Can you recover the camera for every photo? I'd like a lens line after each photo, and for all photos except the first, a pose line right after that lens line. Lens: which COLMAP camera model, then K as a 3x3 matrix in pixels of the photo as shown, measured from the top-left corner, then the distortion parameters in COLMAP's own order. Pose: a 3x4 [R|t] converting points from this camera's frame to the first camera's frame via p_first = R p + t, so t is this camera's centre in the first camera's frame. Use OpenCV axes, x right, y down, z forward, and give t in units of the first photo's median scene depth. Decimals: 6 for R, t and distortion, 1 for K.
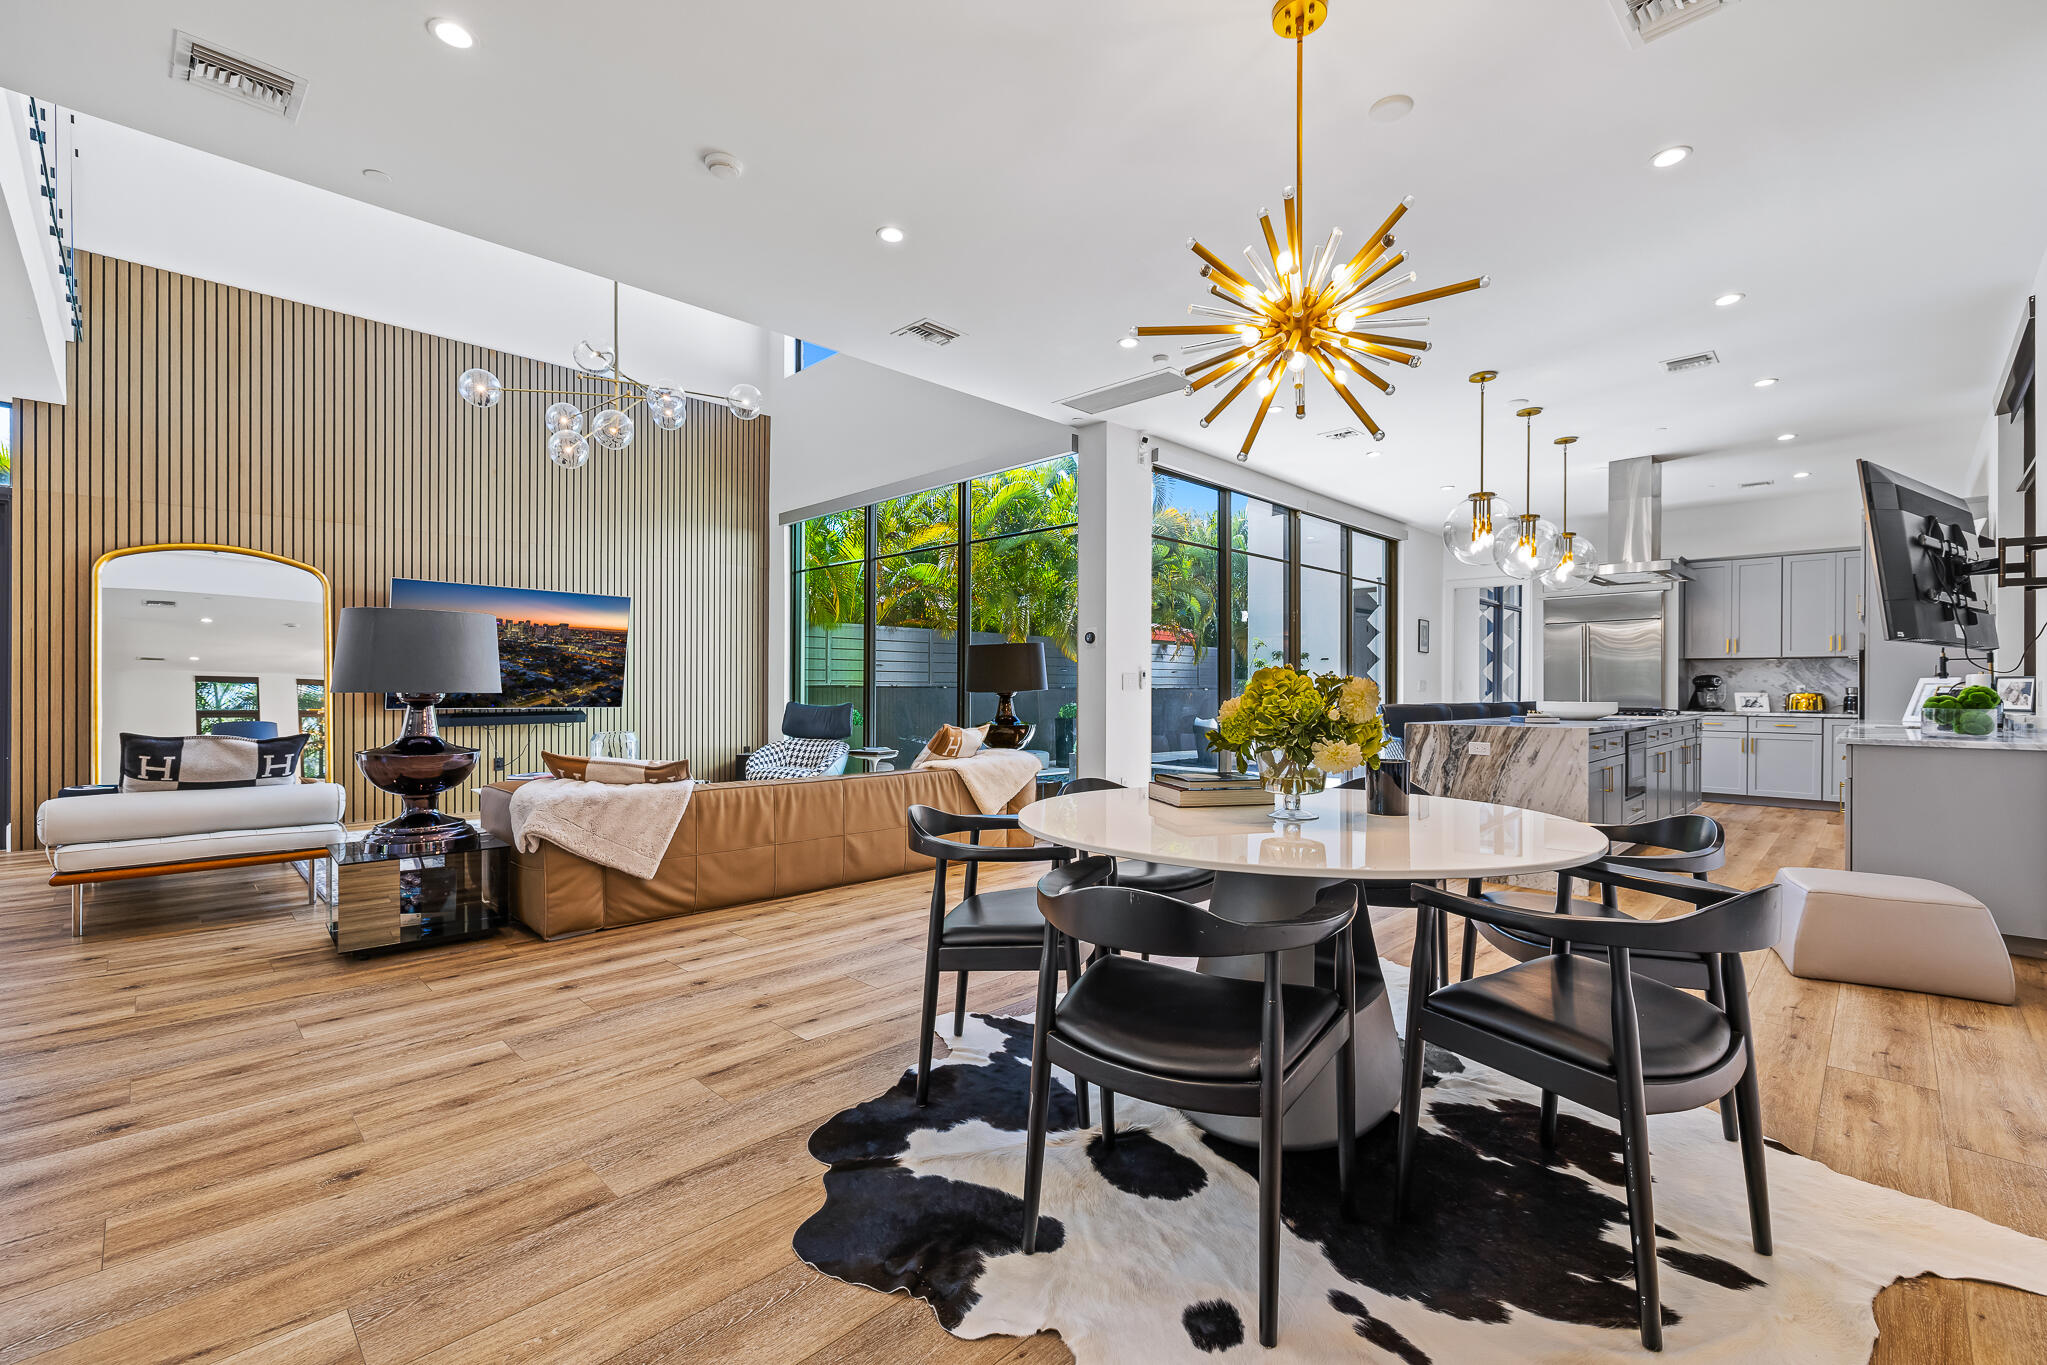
lens RADIAL K [[863.4, 0, 1013.0], [0, 863.4, 688.0], [0, 0, 1]] dist [0.001803, -0.000583]
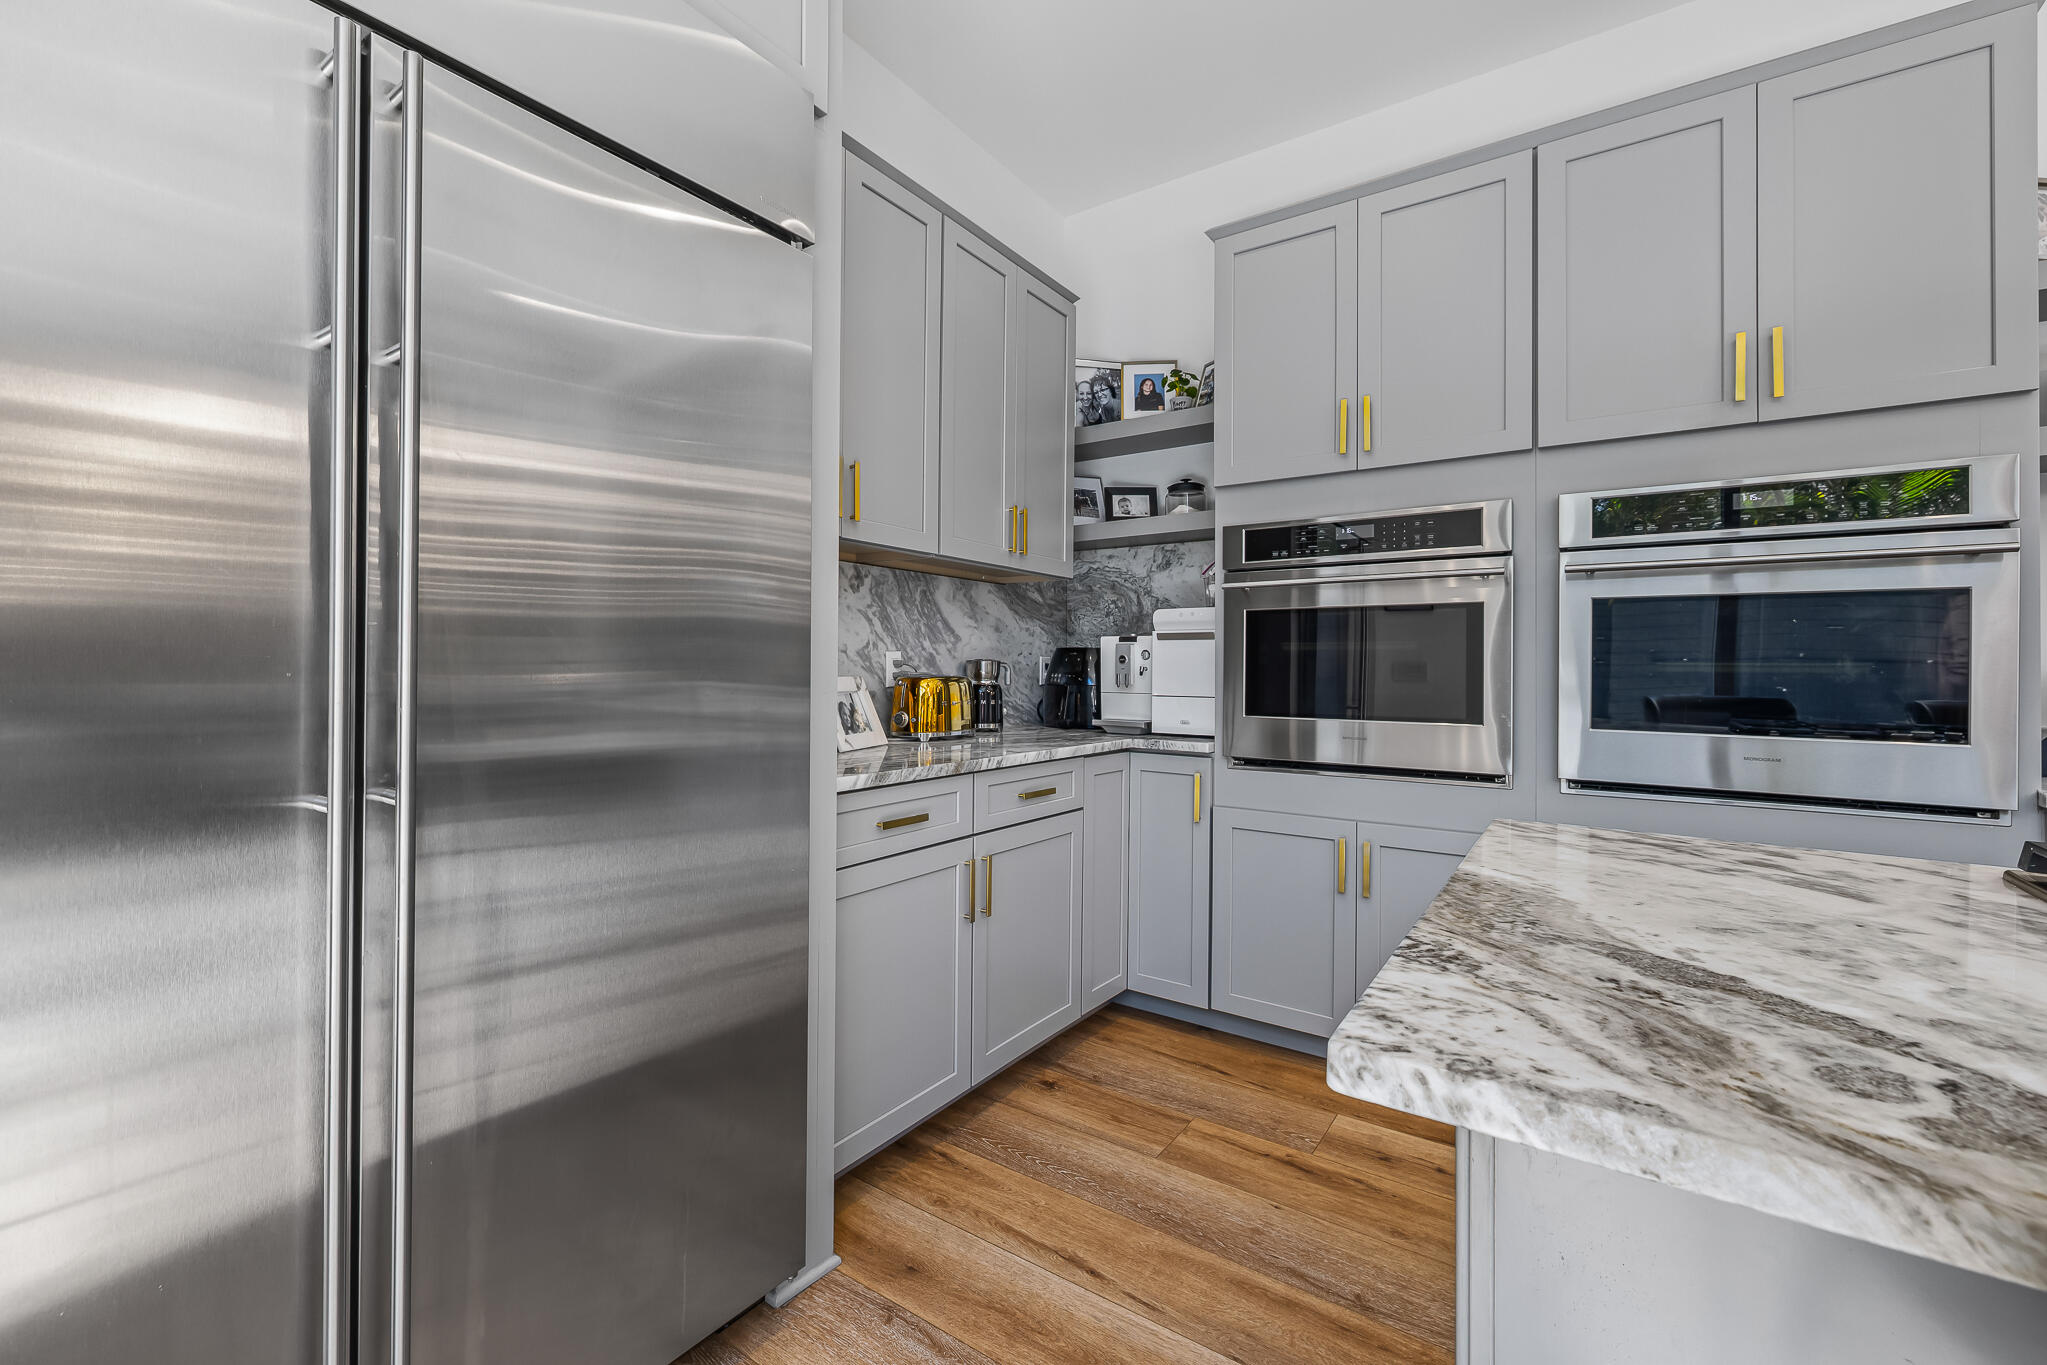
lens RADIAL K [[863.4, 0, 1036.5], [0, 863.4, 664.2], [0, 0, 1]] dist [0.001803, -0.000583]
pose [[-0.180887, 0.000060, 0.983504, 0.636060], [-0.007707, 0.999969, -0.001479, 0.001200], [-0.983474, -0.007847, -0.180881, 1.087286]]
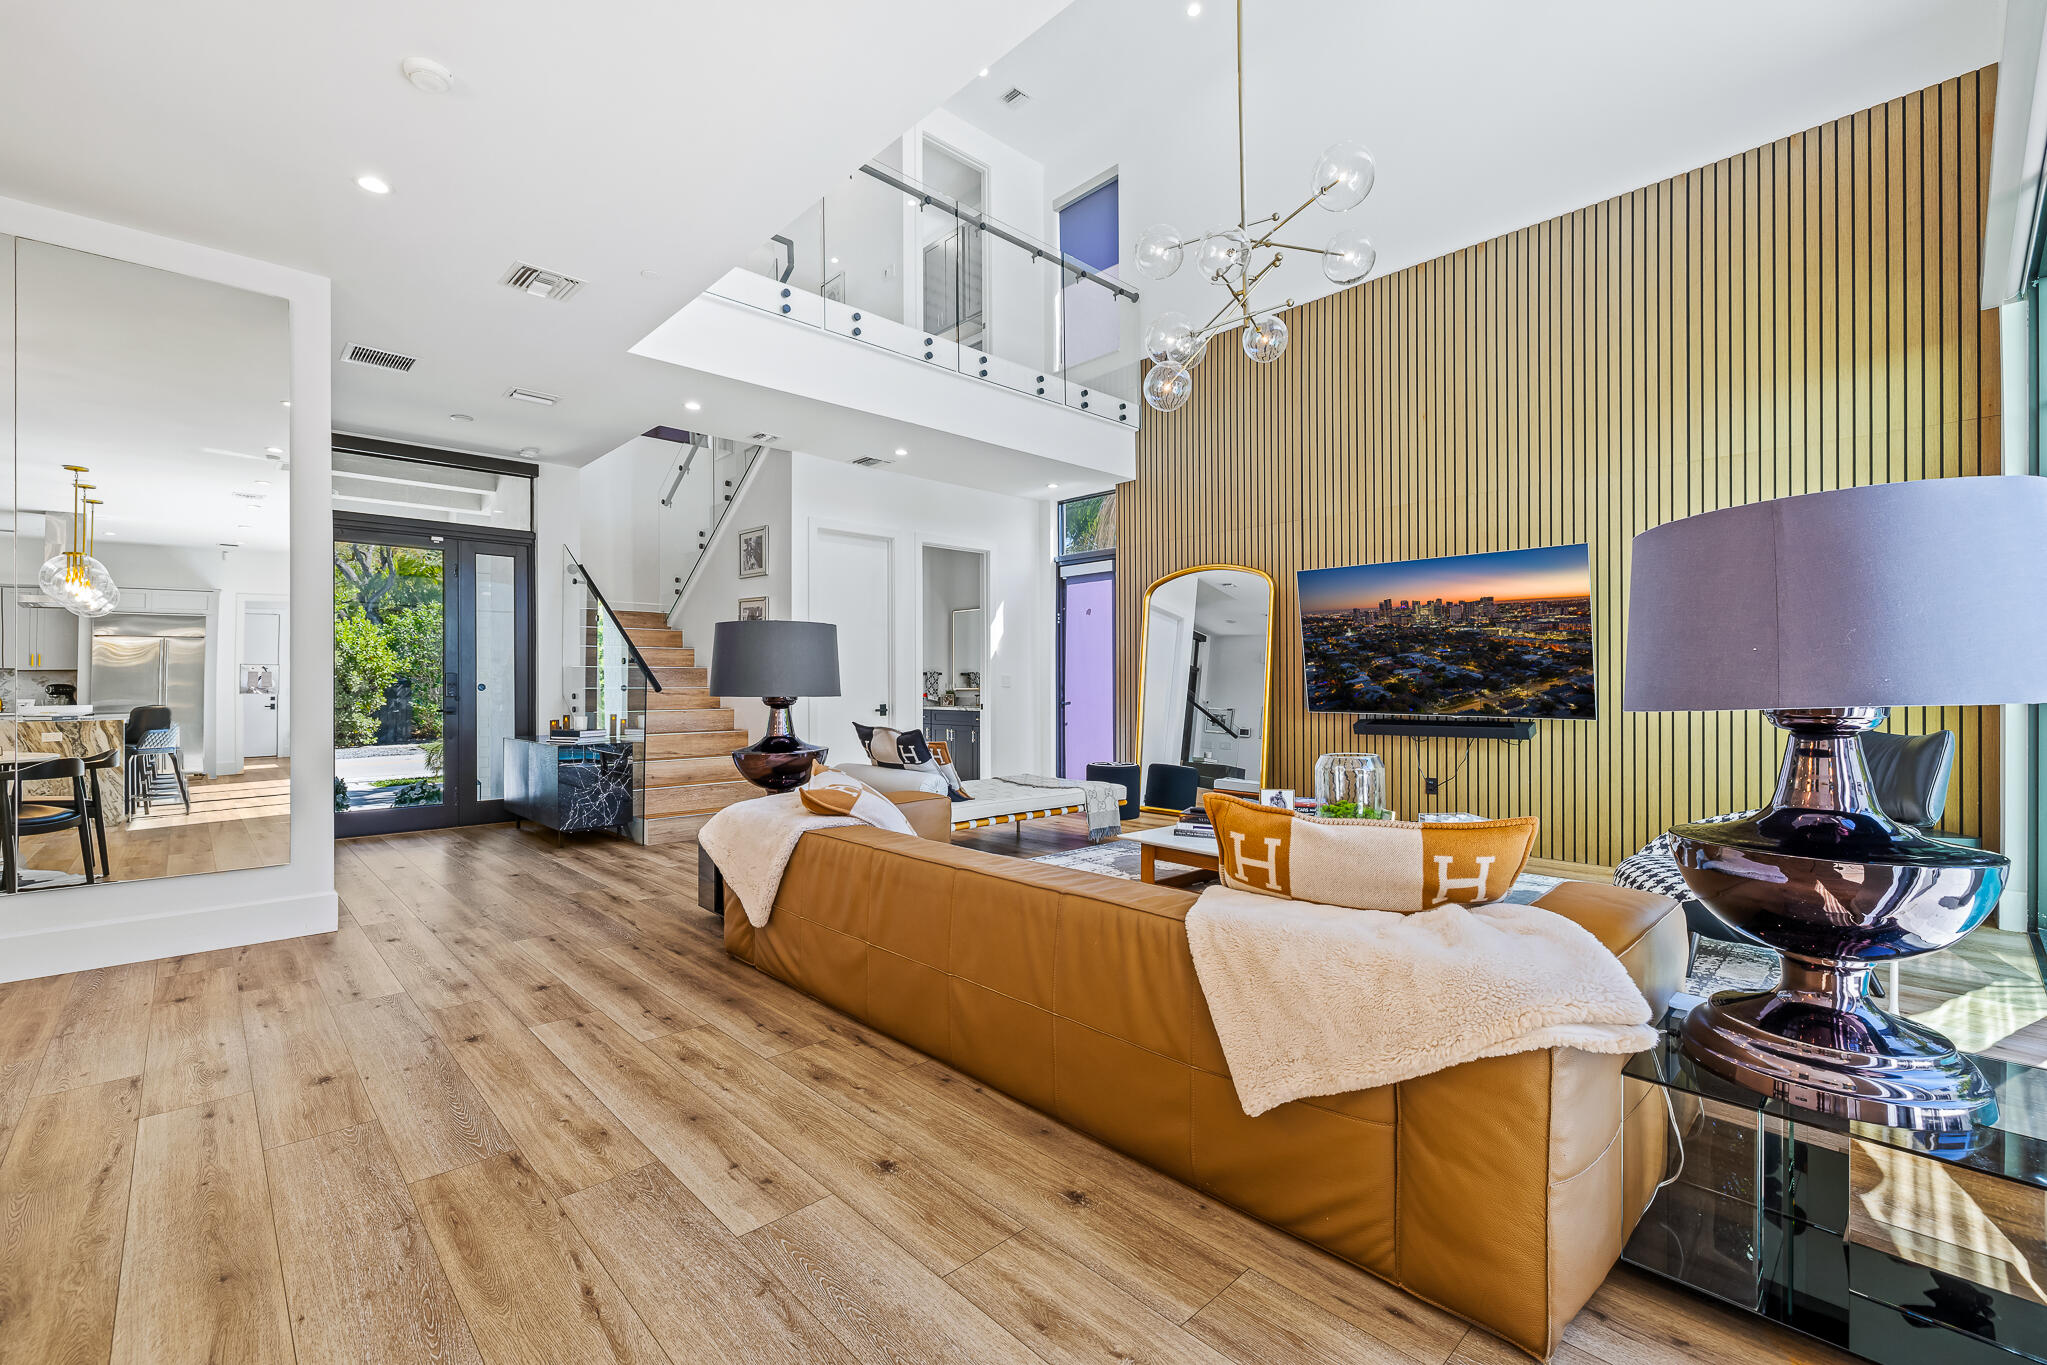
lens RADIAL K [[863.4, 0, 1014.6], [0, 863.4, 692.7], [0, 0, 1]] dist [0.001803, -0.000583]
pose [[-0.020388, 0.006647, -0.999770, 0.197444], [0.003014, 0.999974, 0.006587, -0.002059], [0.999788, -0.002879, -0.020407, 0.640964]]
